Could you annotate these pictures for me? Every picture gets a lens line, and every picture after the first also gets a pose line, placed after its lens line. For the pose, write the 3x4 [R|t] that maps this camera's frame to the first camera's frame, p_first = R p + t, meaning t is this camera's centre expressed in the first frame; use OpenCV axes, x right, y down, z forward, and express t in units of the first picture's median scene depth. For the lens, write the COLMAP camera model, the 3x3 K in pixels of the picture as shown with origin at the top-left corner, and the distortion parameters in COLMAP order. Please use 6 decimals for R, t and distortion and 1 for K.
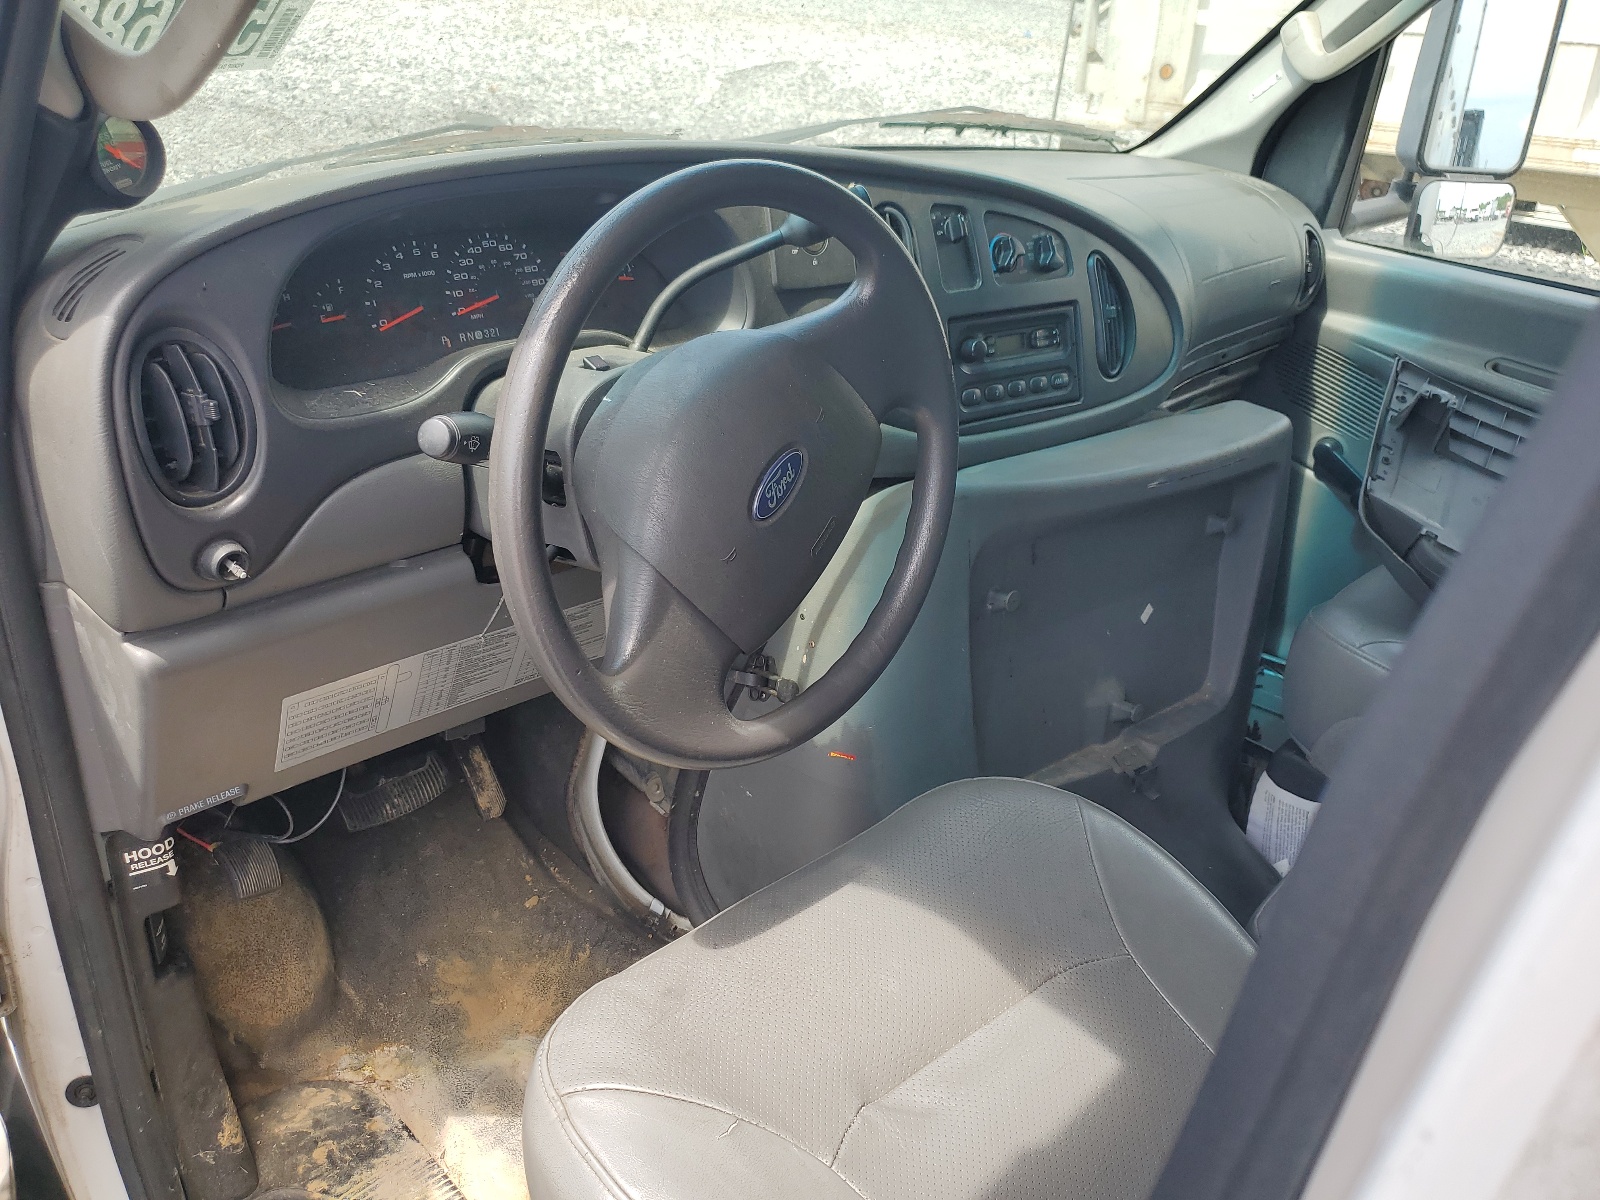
lens RADIAL K [[1230.2, 0, 803.2], [0, 1230.2, 573.4], [0, 0, 1]] dist [-0.002216, -0.003615]
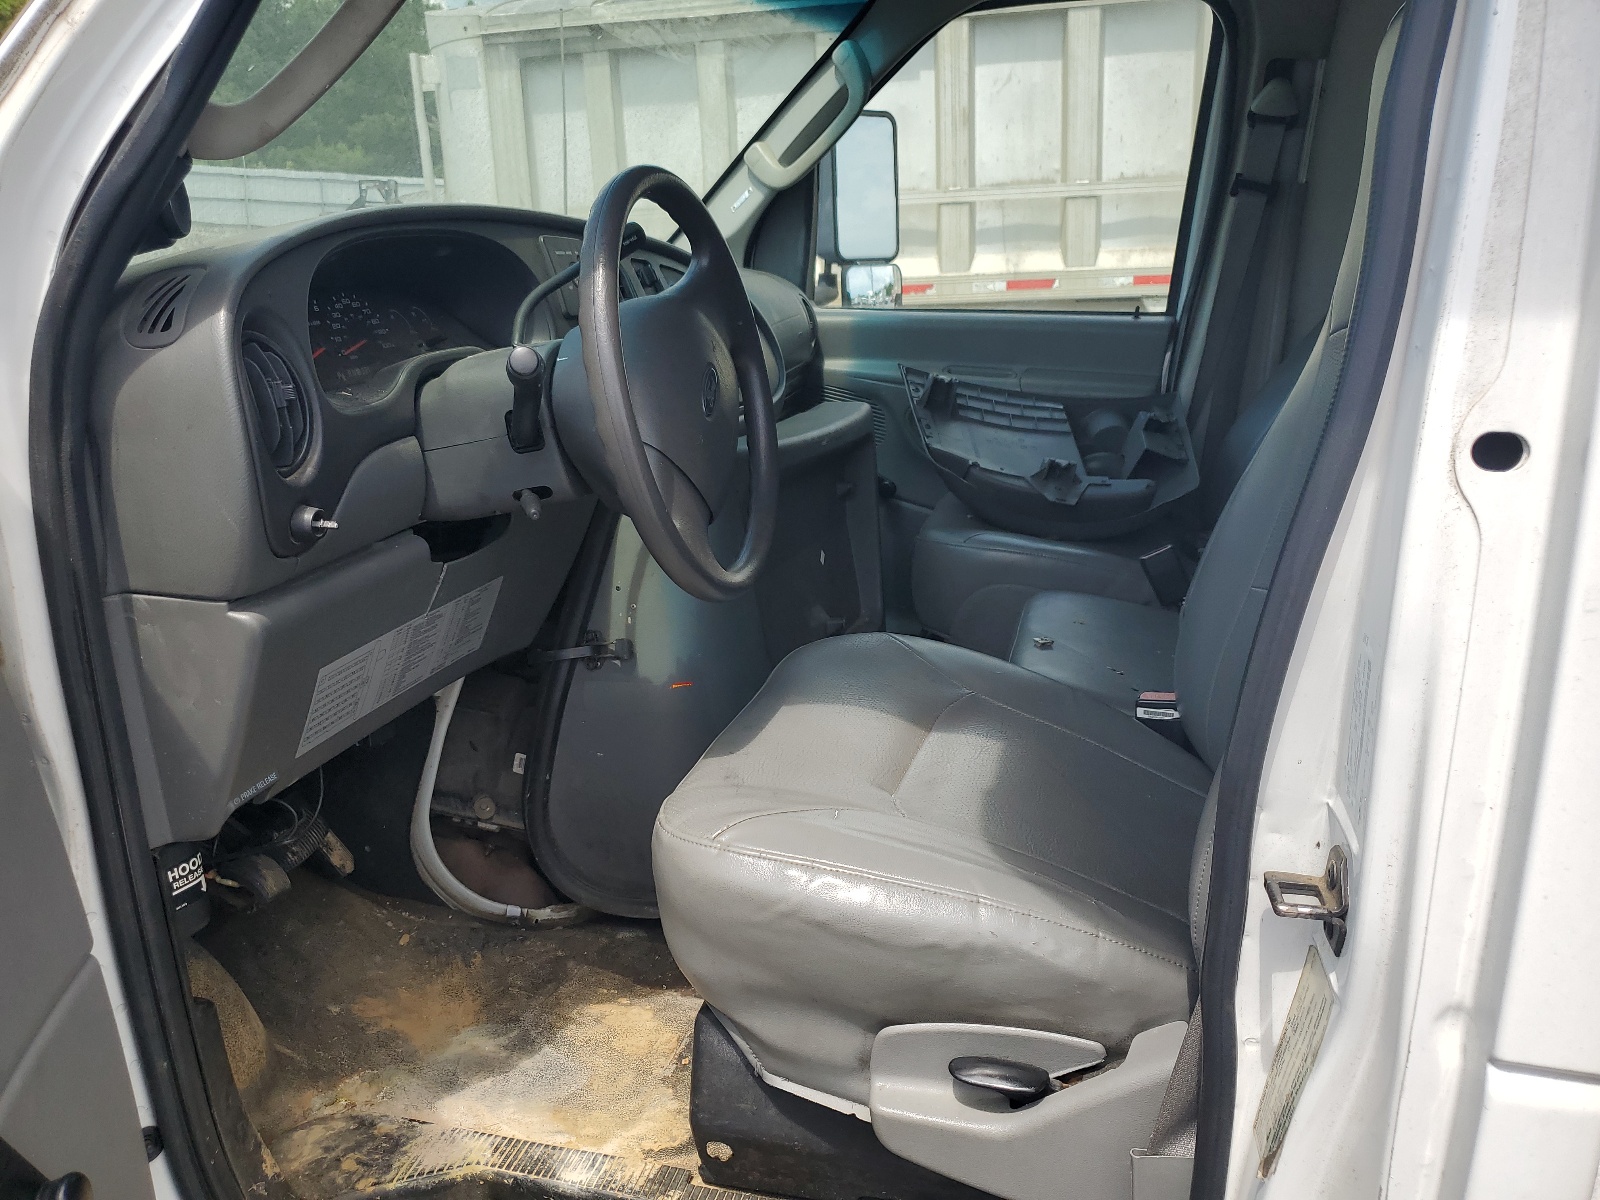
lens RADIAL K [[1208.2, 0, 792.3], [0, 1208.2, 599.2], [0, 0, 1]] dist [0.096330, -0.240544]
pose [[0.861248, -0.223206, 0.456543, -0.483973], [0.284733, 0.956069, -0.069710, 0.215540], [-0.420927, 0.190030, 0.886966, -0.183001]]
